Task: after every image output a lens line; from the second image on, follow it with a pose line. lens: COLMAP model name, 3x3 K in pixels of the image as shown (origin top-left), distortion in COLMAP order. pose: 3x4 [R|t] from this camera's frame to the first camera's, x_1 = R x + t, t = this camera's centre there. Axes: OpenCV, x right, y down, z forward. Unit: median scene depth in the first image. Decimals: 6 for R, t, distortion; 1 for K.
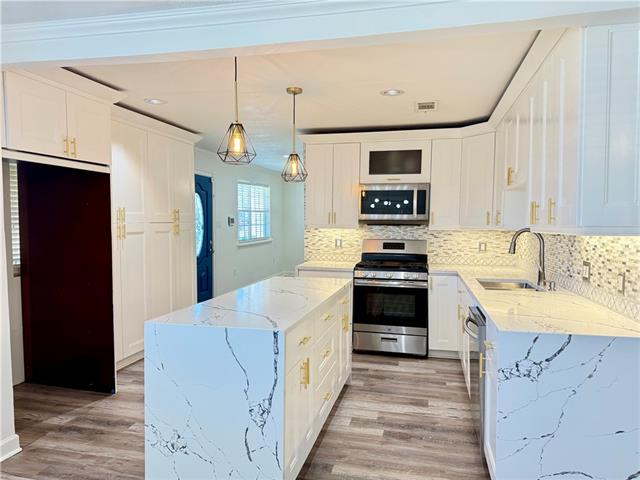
lens RADIAL K [[450.7, 0, 320.0], [0, 450.7, 240.0], [0, 0, 1]] dist [0.110227, -0.000026]
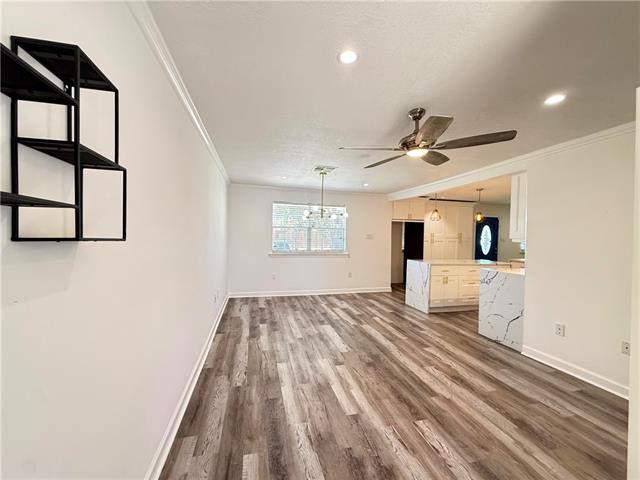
lens RADIAL K [[253.6, 0, 320.0], [0, 253.6, 240.0], [0, 0, 1]] dist [-0.000126, -0.000156]
pose [[0.465819, 0.024442, -0.884542, 0.842875], [-0.059501, 0.998221, -0.003751, 0.033569], [0.882877, 0.054378, 0.466445, -0.527195]]
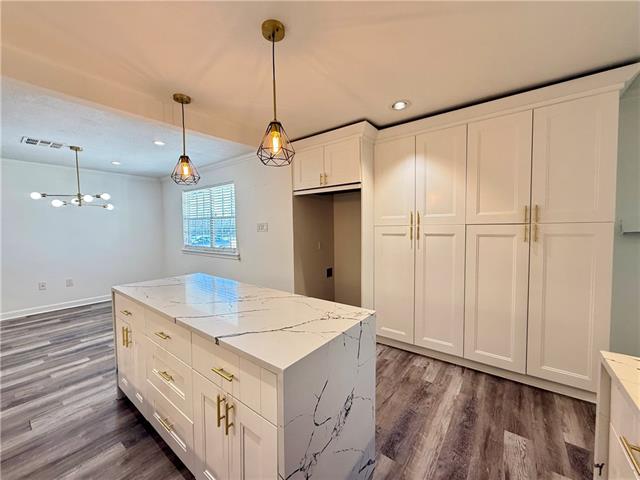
lens RADIAL K [[253.6, 0, 320.0], [0, 253.6, 240.0], [0, 0, 1]] dist [-0.000126, -0.000156]
pose [[-0.403310, 0.044163, -0.913997, 0.277208], [-0.036124, 0.997288, 0.064127, -0.038181], [0.914350, 0.058880, -0.400621, 1.231036]]
